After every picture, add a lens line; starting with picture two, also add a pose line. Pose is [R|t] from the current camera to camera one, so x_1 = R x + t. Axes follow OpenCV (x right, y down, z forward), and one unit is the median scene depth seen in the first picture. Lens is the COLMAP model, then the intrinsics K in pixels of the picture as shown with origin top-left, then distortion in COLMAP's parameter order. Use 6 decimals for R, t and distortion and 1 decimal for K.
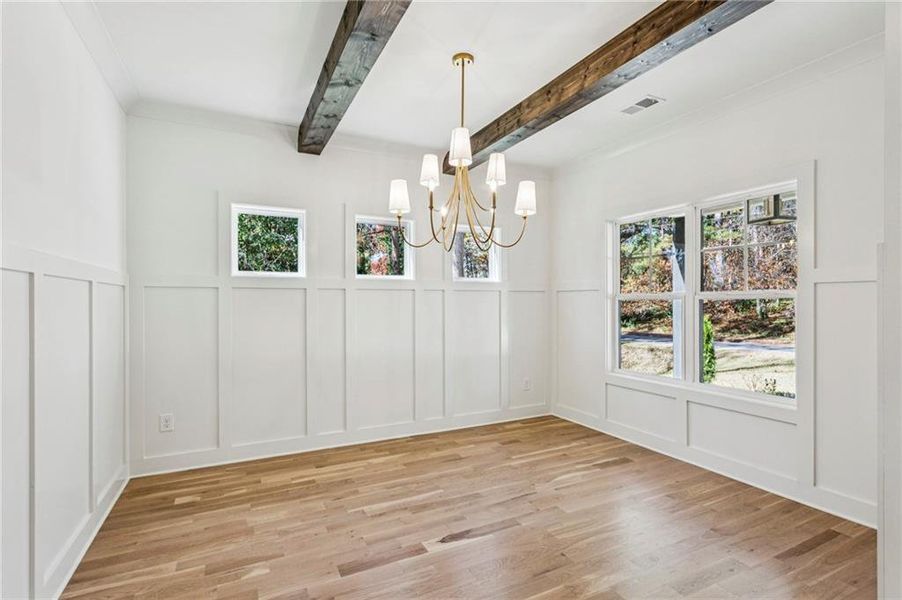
lens RADIAL K [[434.6, 0, 447.4], [0, 434.6, 301.6], [0, 0, 1]] dist [0.001649, 0.000237]
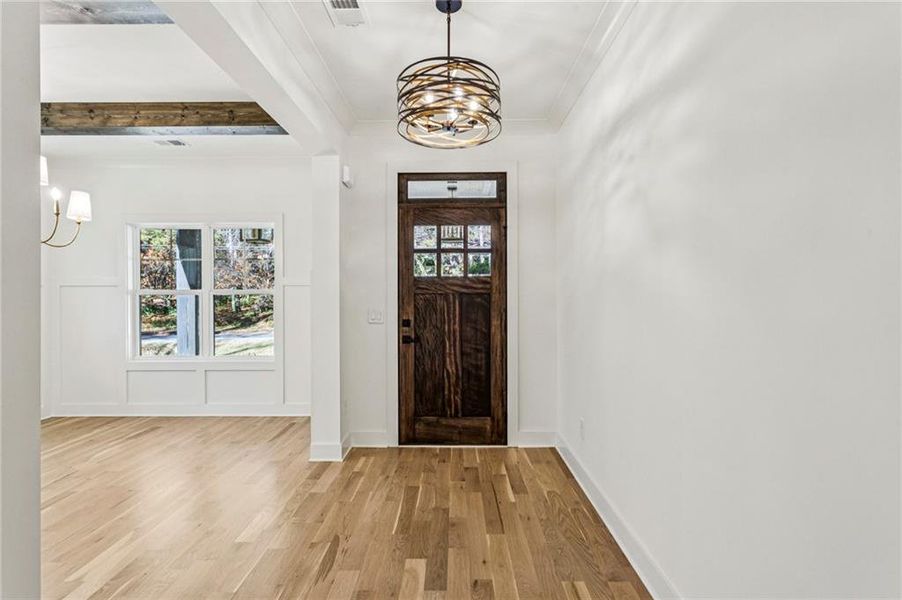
lens RADIAL K [[426.2, 0, 455.0], [0, 426.2, 302.8], [0, 0, 1]] dist [-0.000454, 0.000207]
pose [[0.449469, -0.012579, 0.893207, -0.306330], [0.000521, 0.999904, 0.013820, 0.001623], [-0.893296, -0.005747, 0.449432, -0.312741]]
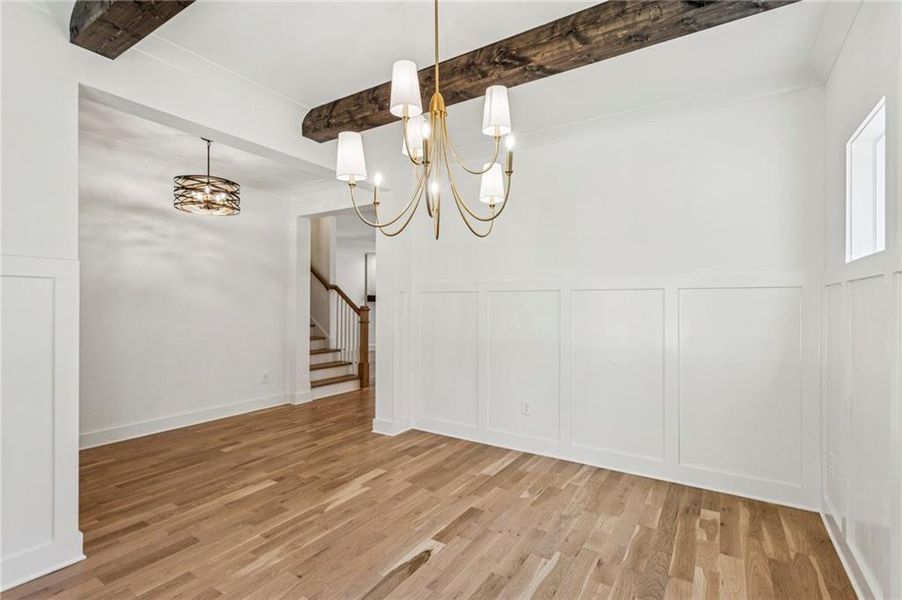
lens RADIAL K [[426.2, 0, 455.0], [0, 426.2, 302.8], [0, 0, 1]] dist [-0.000454, 0.000207]
pose [[-0.853048, -0.004229, -0.521815, 0.328258], [-0.003854, 0.999991, -0.001803, -0.000253], [0.521818, 0.000473, -0.853056, 1.389269]]
